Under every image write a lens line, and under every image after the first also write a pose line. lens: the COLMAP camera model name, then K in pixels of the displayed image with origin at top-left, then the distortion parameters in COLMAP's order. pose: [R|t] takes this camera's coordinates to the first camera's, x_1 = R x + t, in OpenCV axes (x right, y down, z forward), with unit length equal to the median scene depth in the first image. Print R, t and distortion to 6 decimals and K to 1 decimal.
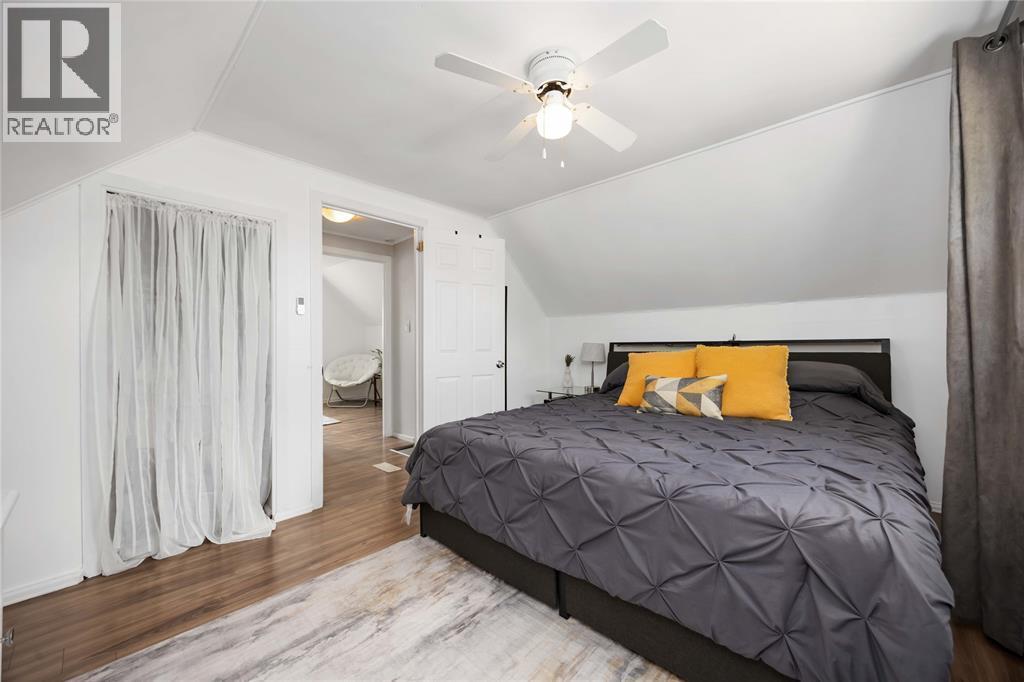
lens RADIAL K [[395.4, 0, 515.2], [0, 395.4, 344.9], [0, 0, 1]] dist [-0.000130, -0.000181]
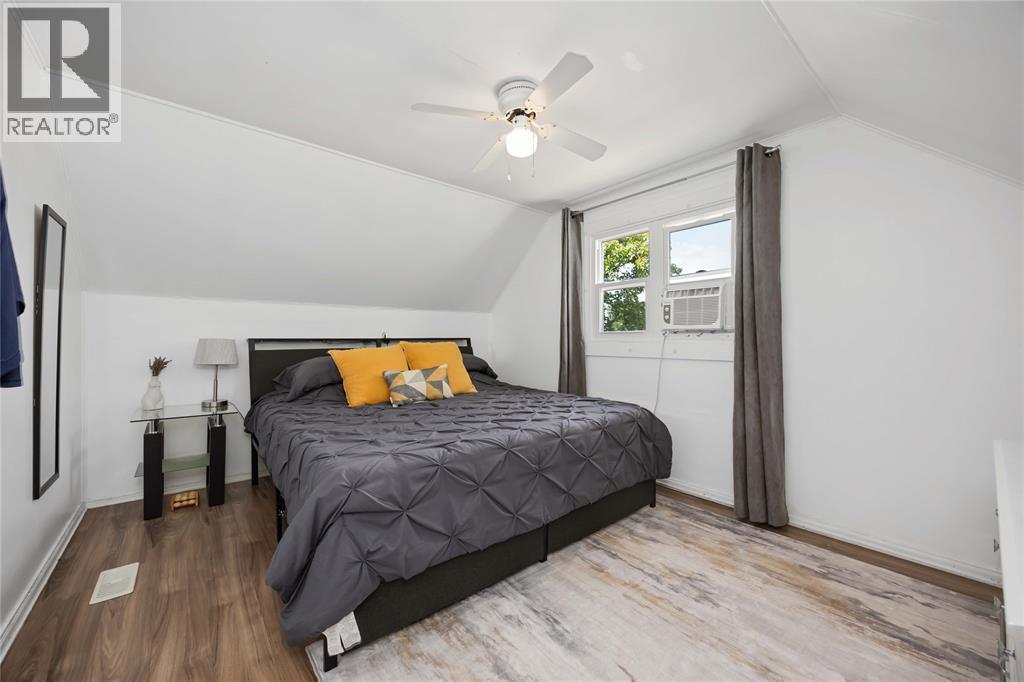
lens RADIAL K [[392.2, 0, 512.0], [0, 392.2, 341.0], [0, 0, 1]] dist [0.000744, 0.000075]
pose [[0.128339, 0.004442, 0.991720, -0.869412], [0.003168, 0.999983, -0.004889, 0.006614], [-0.991725, 0.003769, 0.128323, 0.738538]]
